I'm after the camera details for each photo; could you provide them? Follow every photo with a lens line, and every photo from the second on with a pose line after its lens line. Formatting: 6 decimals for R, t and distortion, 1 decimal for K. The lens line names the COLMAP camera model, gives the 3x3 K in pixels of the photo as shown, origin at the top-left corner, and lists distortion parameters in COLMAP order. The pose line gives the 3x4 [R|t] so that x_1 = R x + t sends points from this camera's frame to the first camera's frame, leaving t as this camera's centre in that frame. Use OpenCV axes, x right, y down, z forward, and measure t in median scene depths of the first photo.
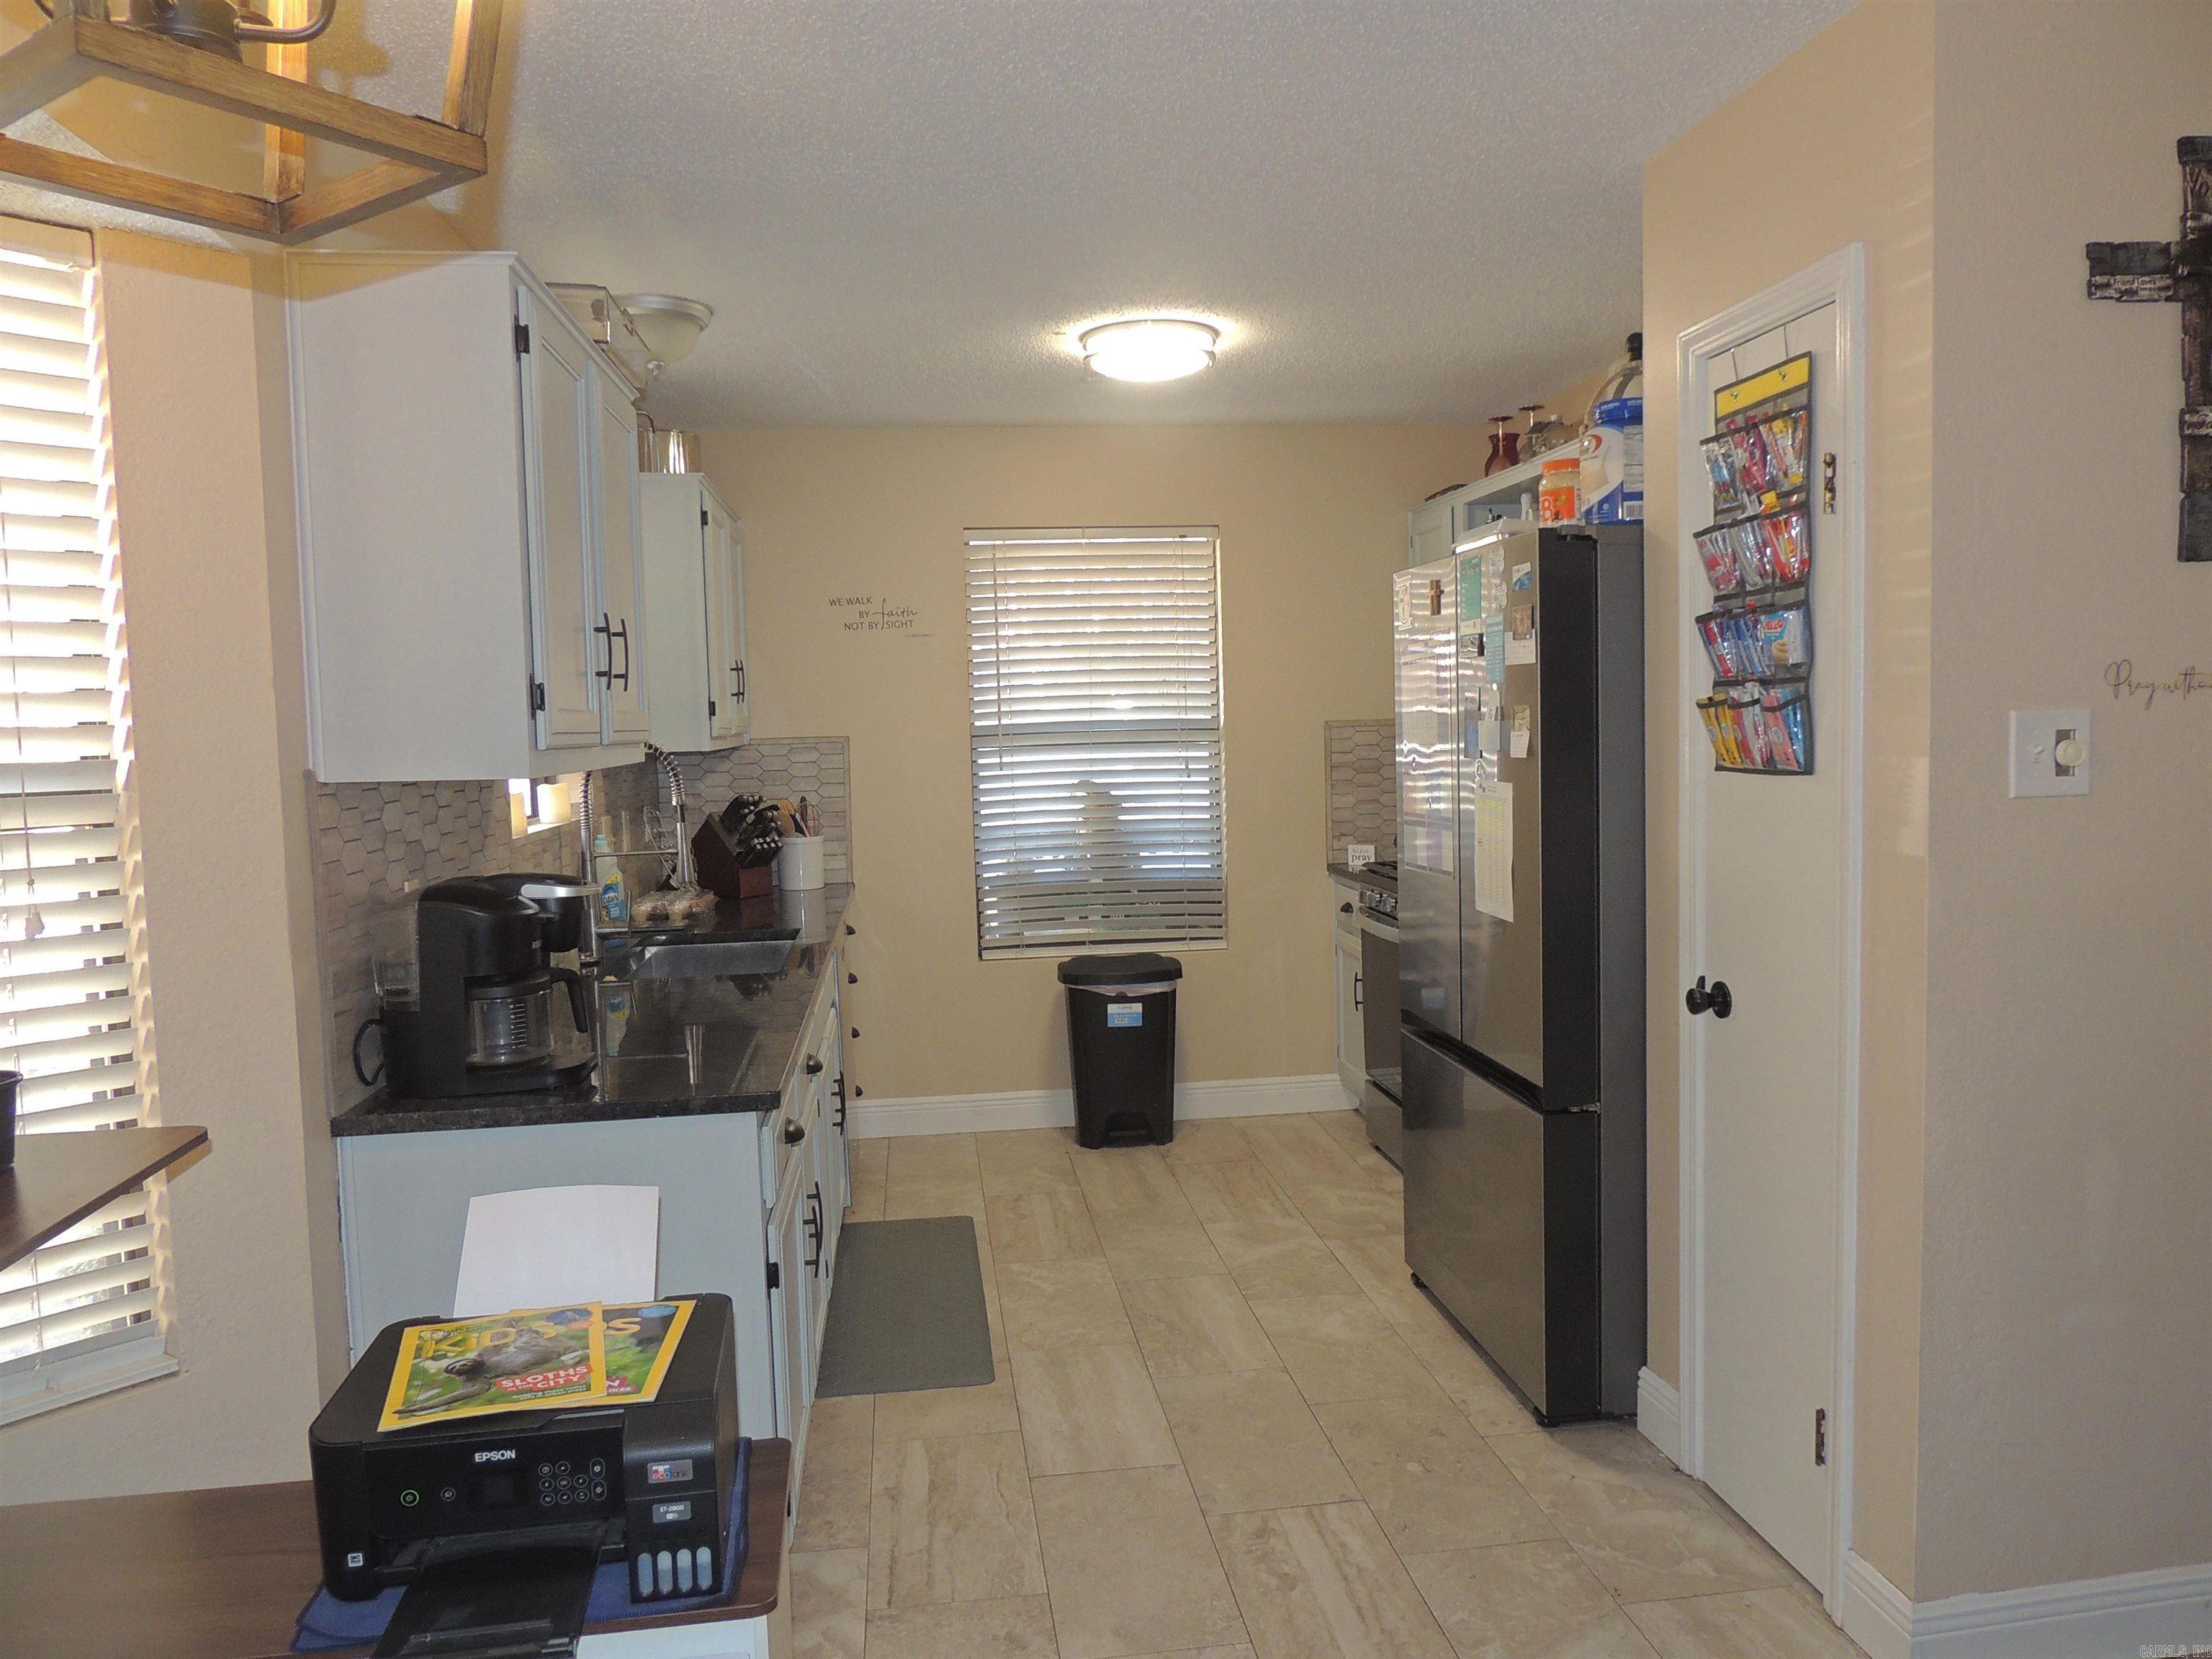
lens RADIAL K [[1582.3, 0, 1112.1], [0, 1582.3, 831.0], [0, 0, 1]] dist [-0.022857, 0.003743]
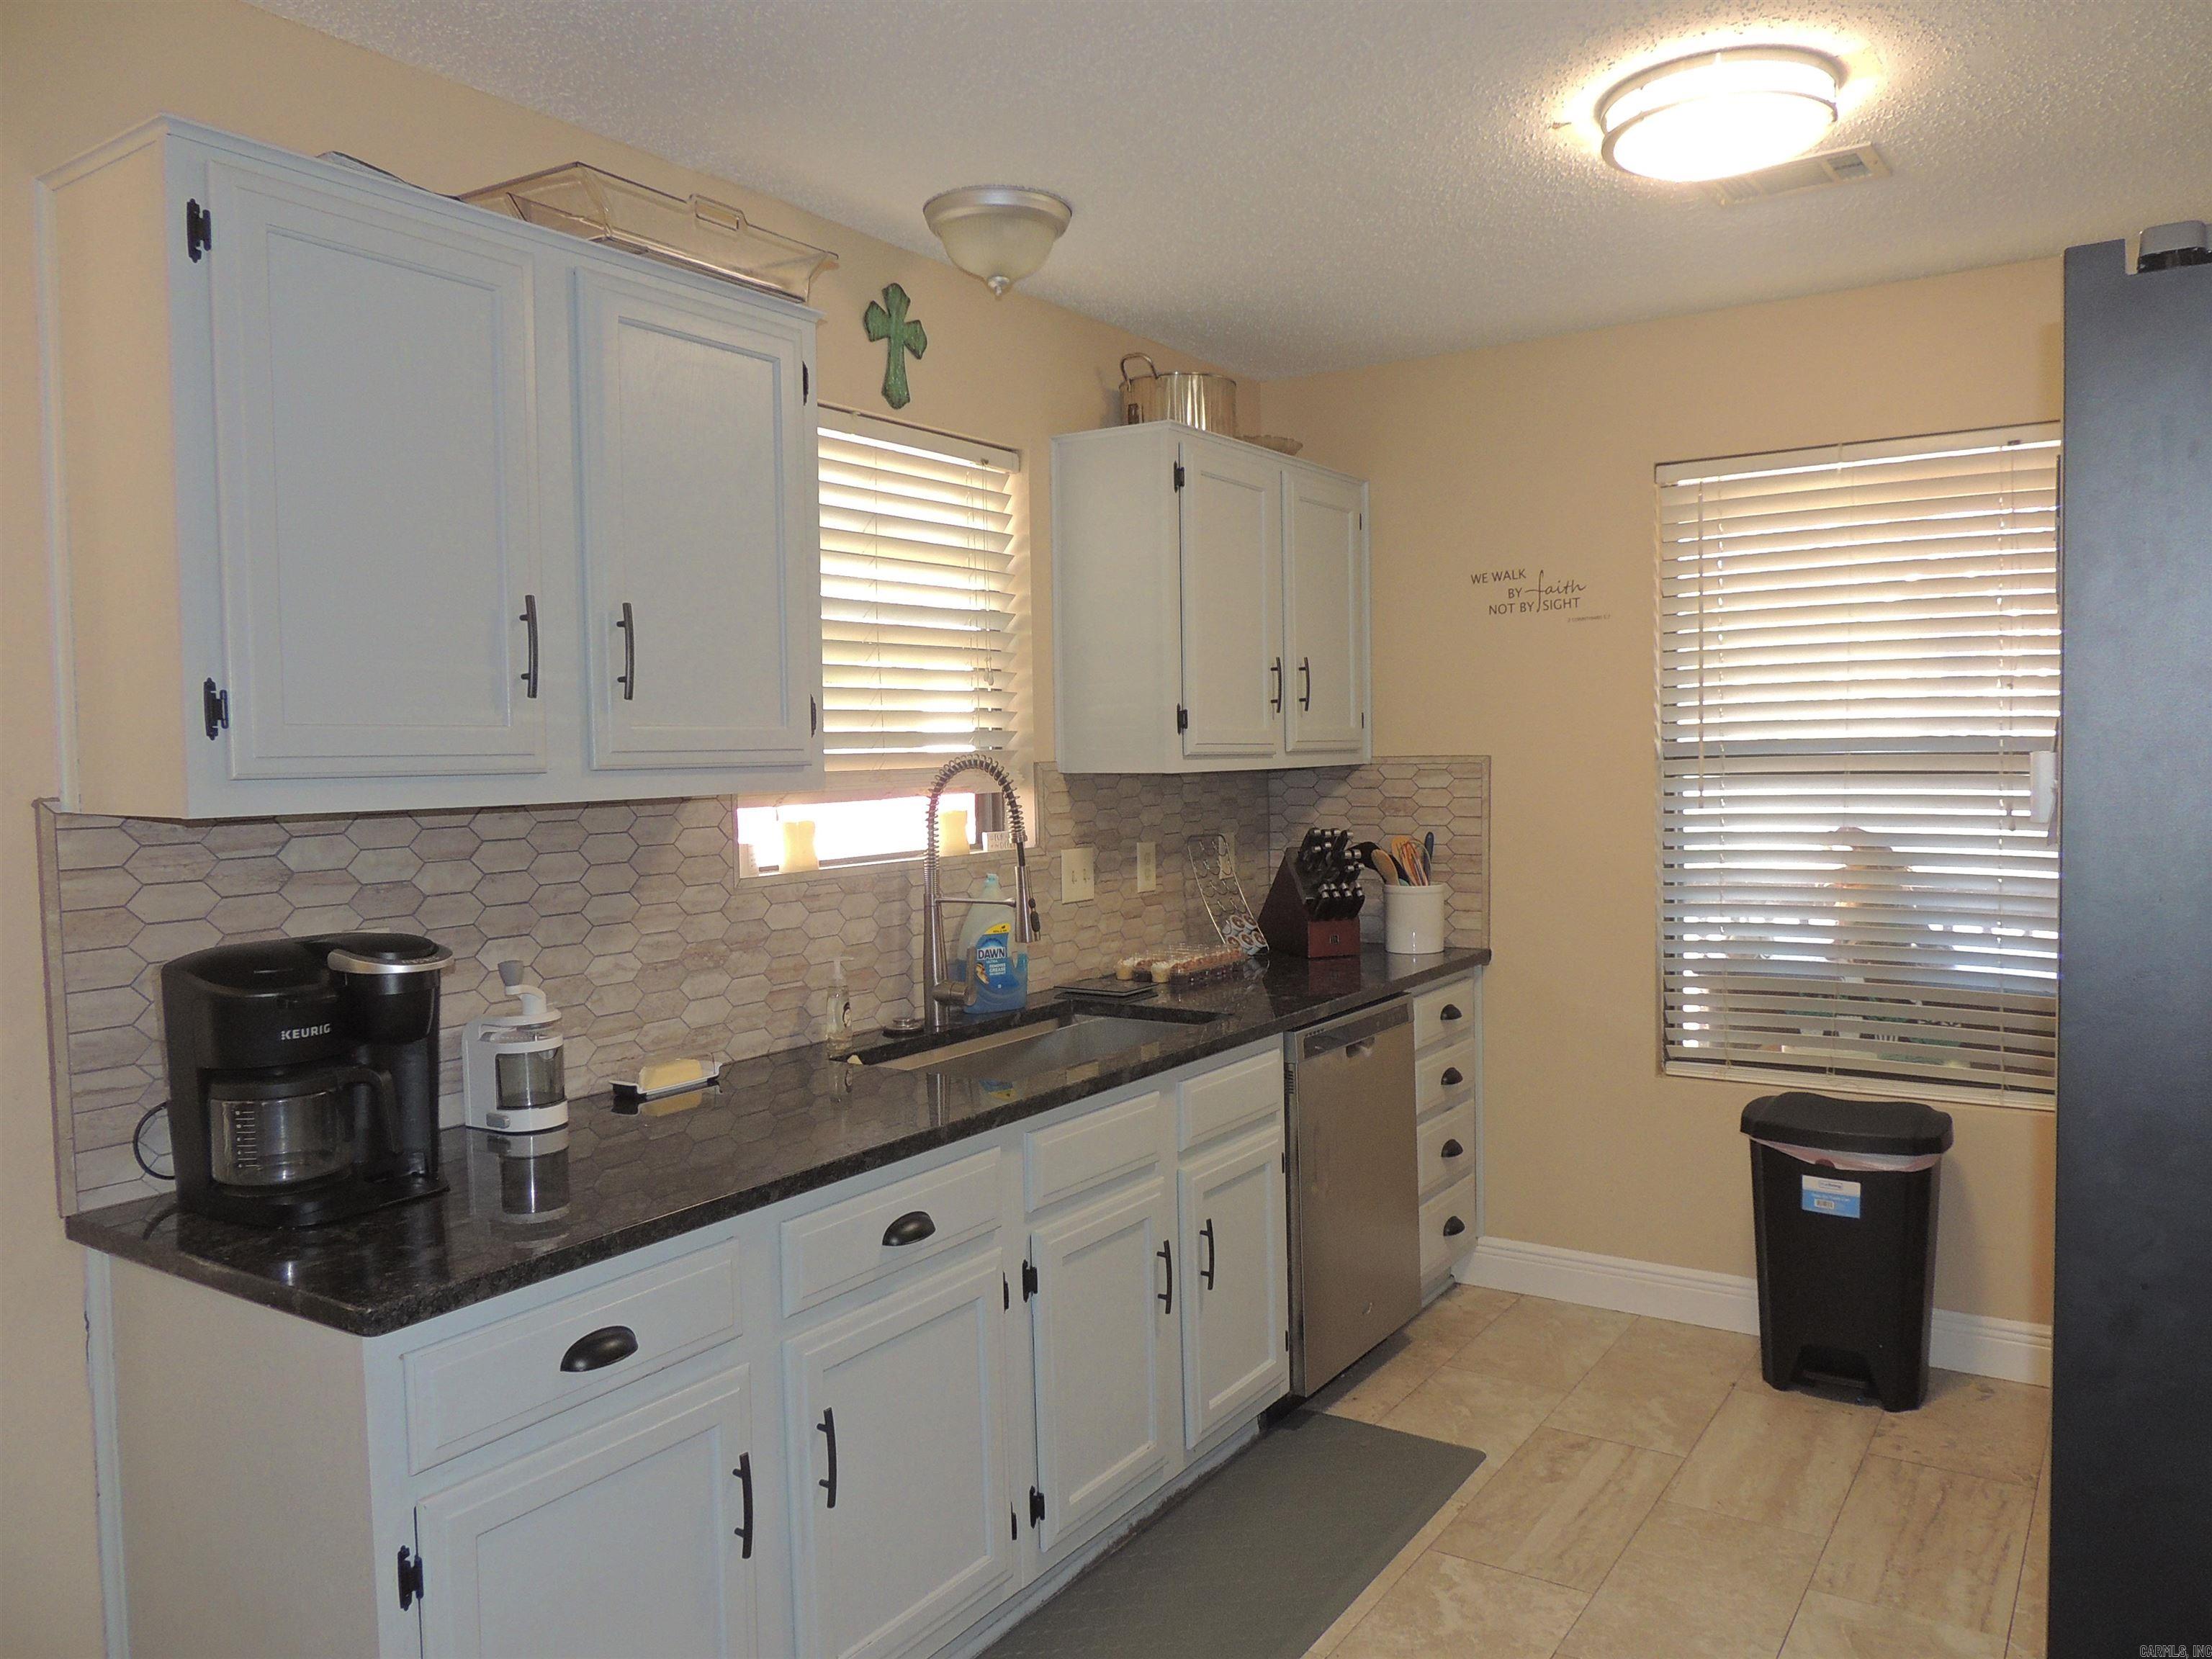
lens RADIAL K [[1582.3, 0, 1101.8], [0, 1582.3, 831.7], [0, 0, 1]] dist [-0.022857, 0.003743]
pose [[0.750207, 0.047389, -0.659503, 0.209489], [-0.049347, 0.998659, 0.015626, -0.028455], [0.659359, 0.020822, 0.751540, 0.337116]]
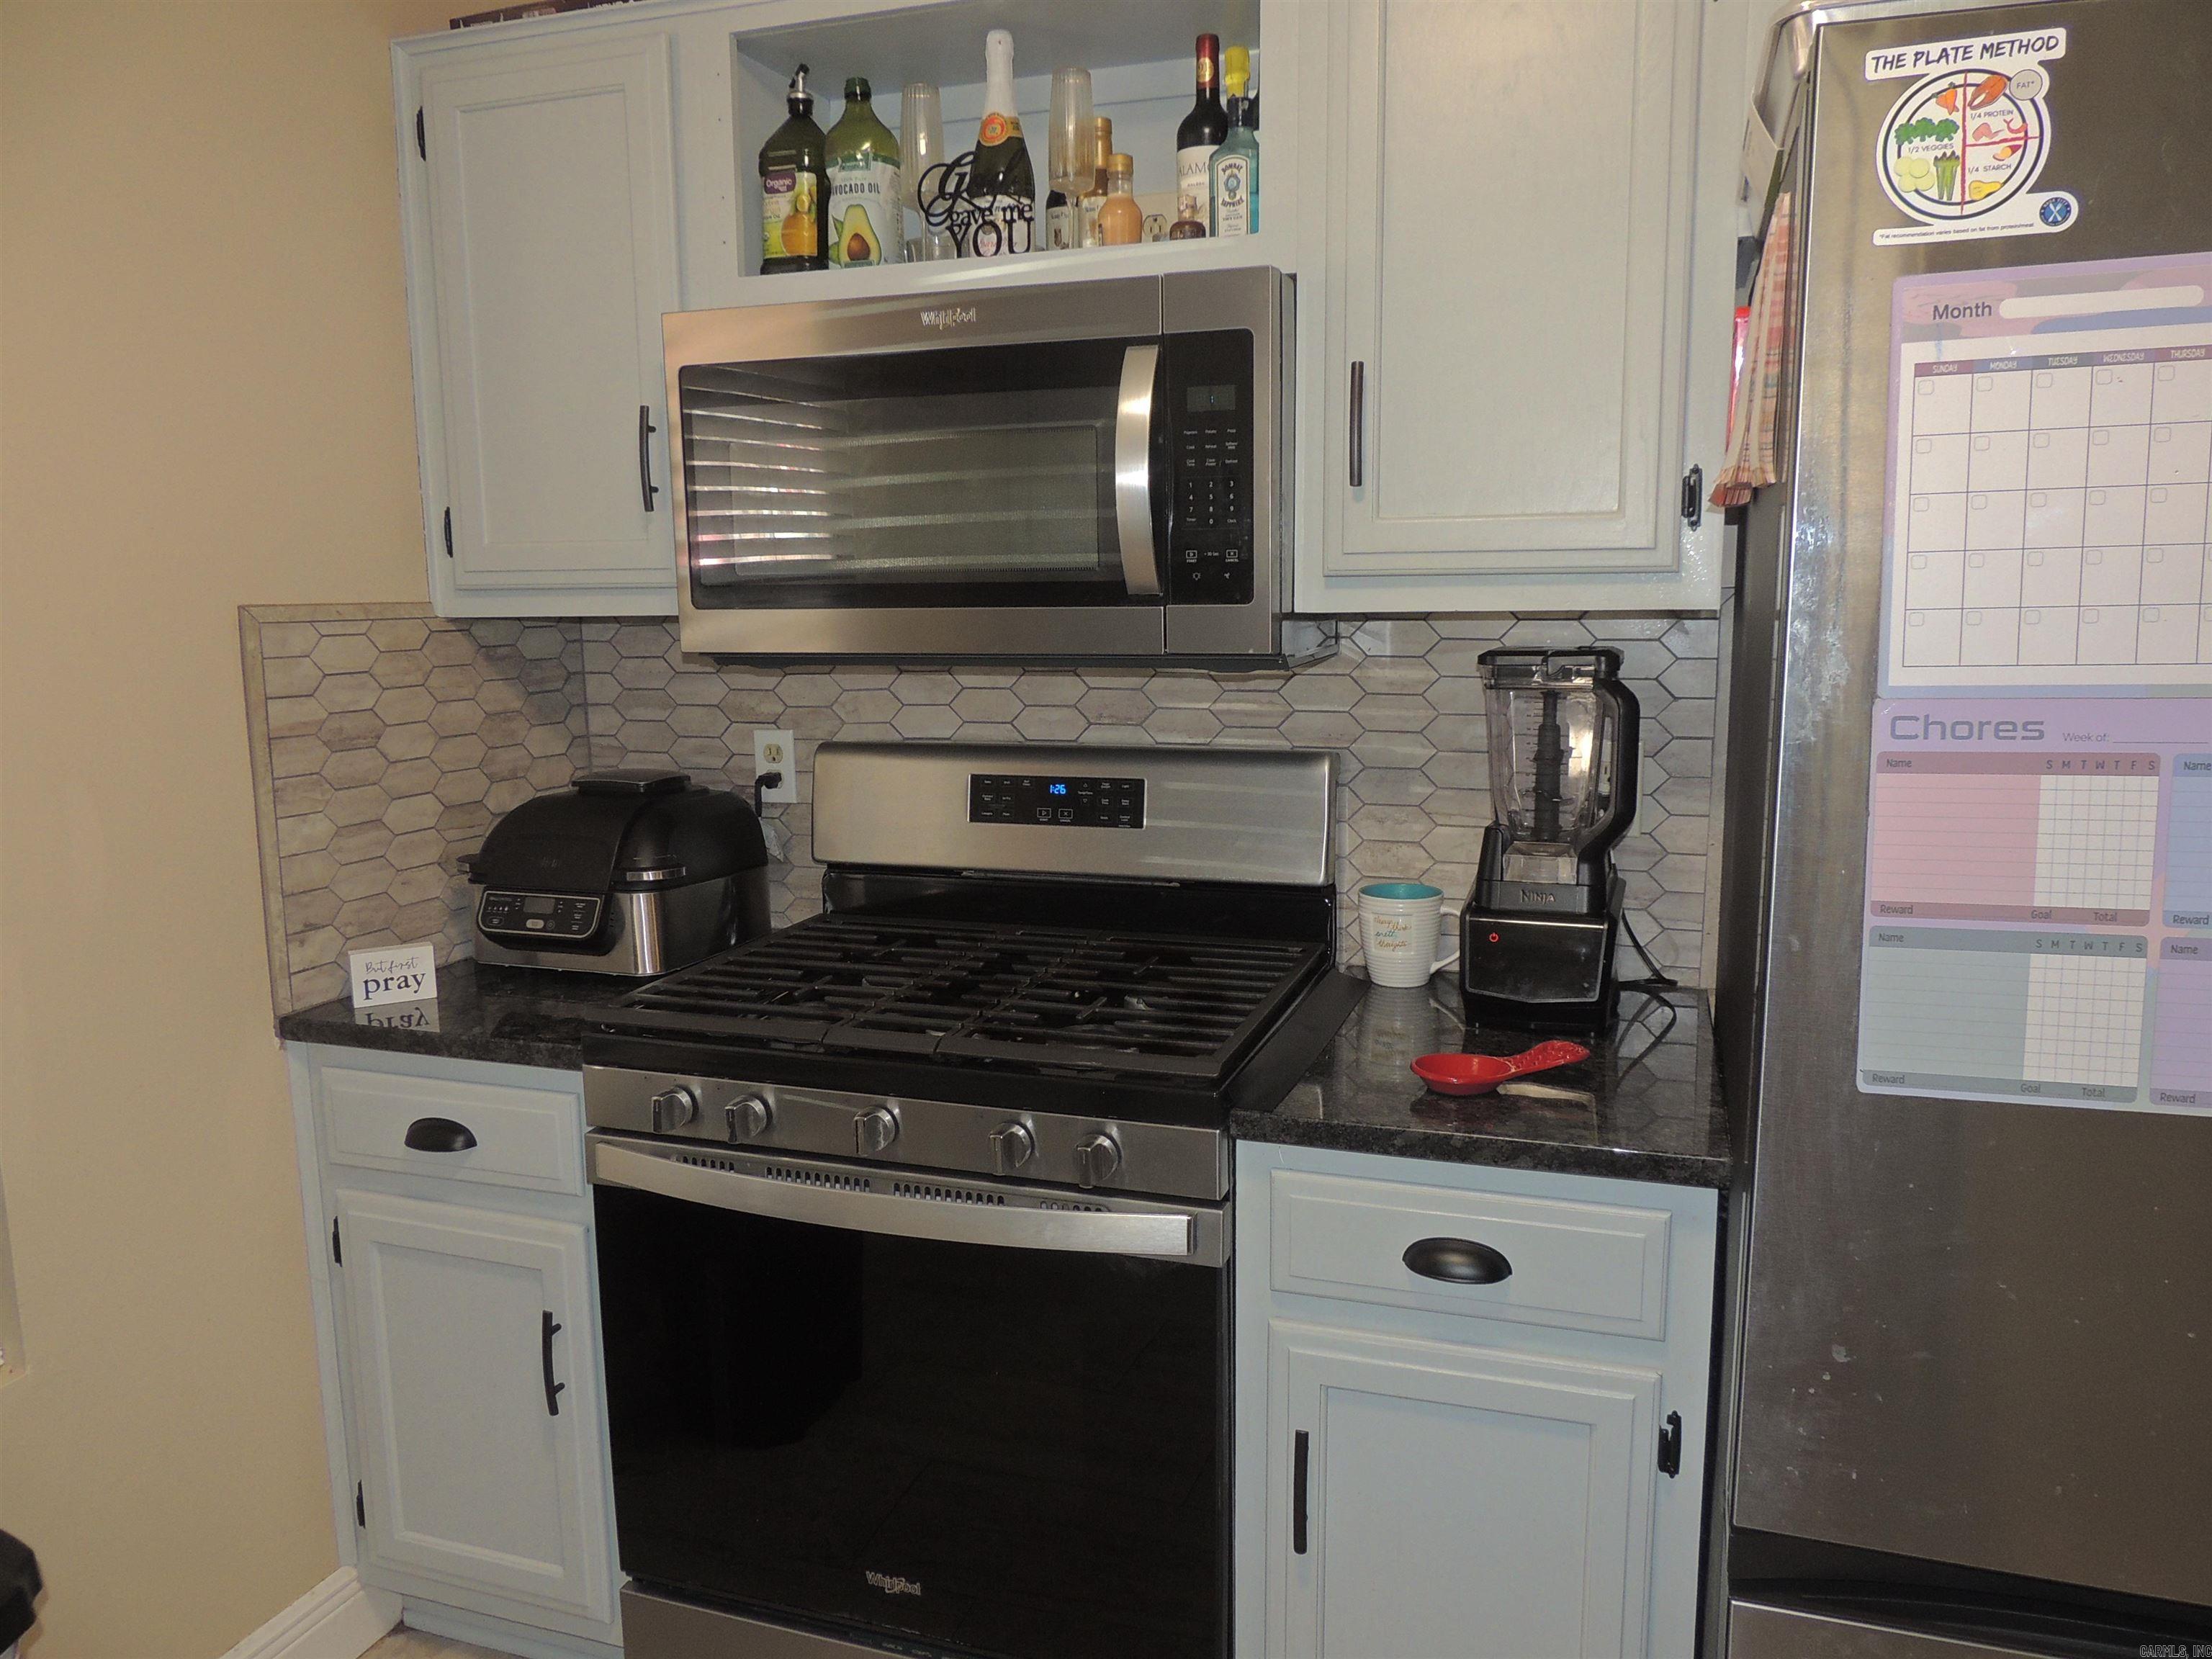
lens RADIAL K [[1582.3, 0, 1107.3], [0, 1582.3, 833.2], [0, 0, 1]] dist [-0.022857, 0.003743]
pose [[0.443205, -0.110205, 0.889620, -0.098766], [0.060892, 0.993823, 0.092778, -0.045847], [-0.894350, 0.013051, 0.447178, 0.769480]]
